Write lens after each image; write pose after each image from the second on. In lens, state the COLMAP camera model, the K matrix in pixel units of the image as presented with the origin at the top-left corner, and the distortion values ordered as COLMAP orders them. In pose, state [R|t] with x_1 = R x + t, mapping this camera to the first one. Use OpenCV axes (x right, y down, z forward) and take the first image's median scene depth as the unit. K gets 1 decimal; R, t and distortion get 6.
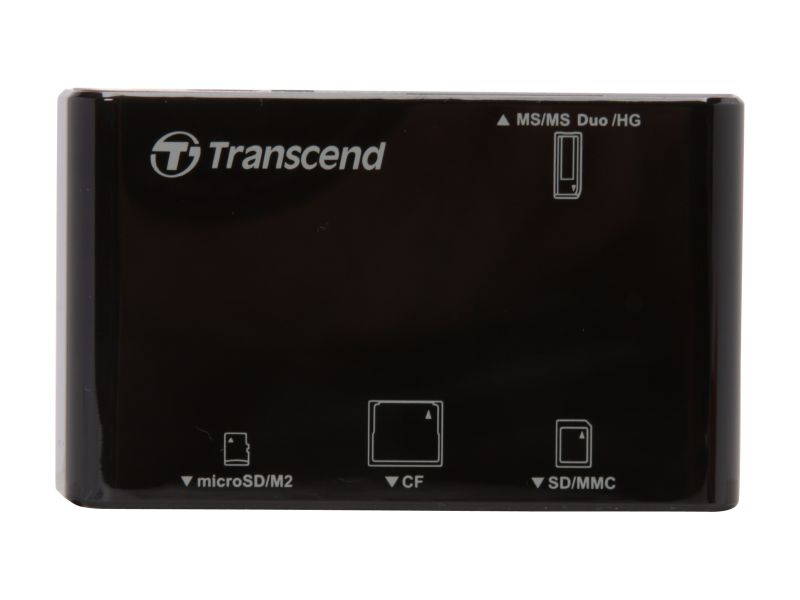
lens RADIAL K [[4895.5, 0, 399.7], [0, 4895.5, 300.0], [0, 0, 1]] dist [-0.255074, 0.000000]
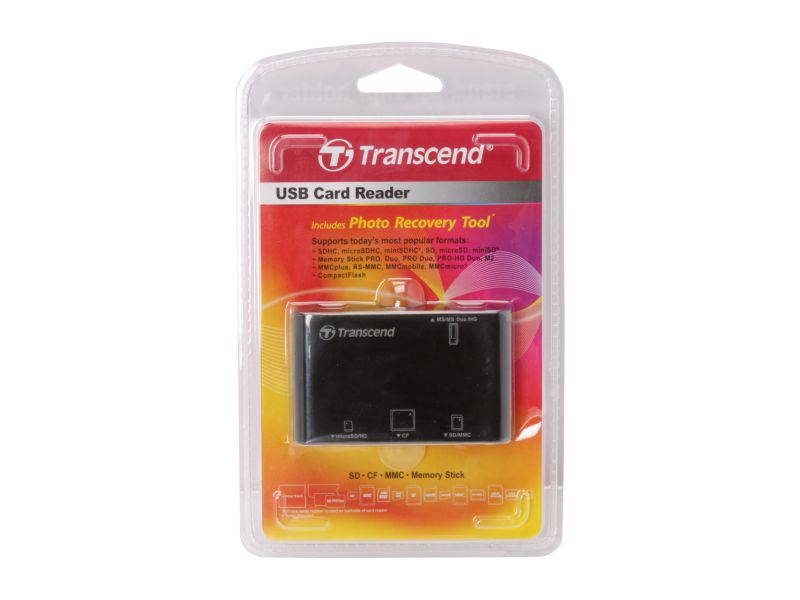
lens RADIAL K [[3471.2, 0, 396.0], [0, 3471.2, 296.9], [0, 0, 1]] dist [-2.848618, 0.000000]
pose [[0.999497, -0.012928, -0.028961, 0.061870], [0.013267, 0.999845, 0.011559, -0.076901], [0.028807, -0.011937, 0.999514, -1.202855]]
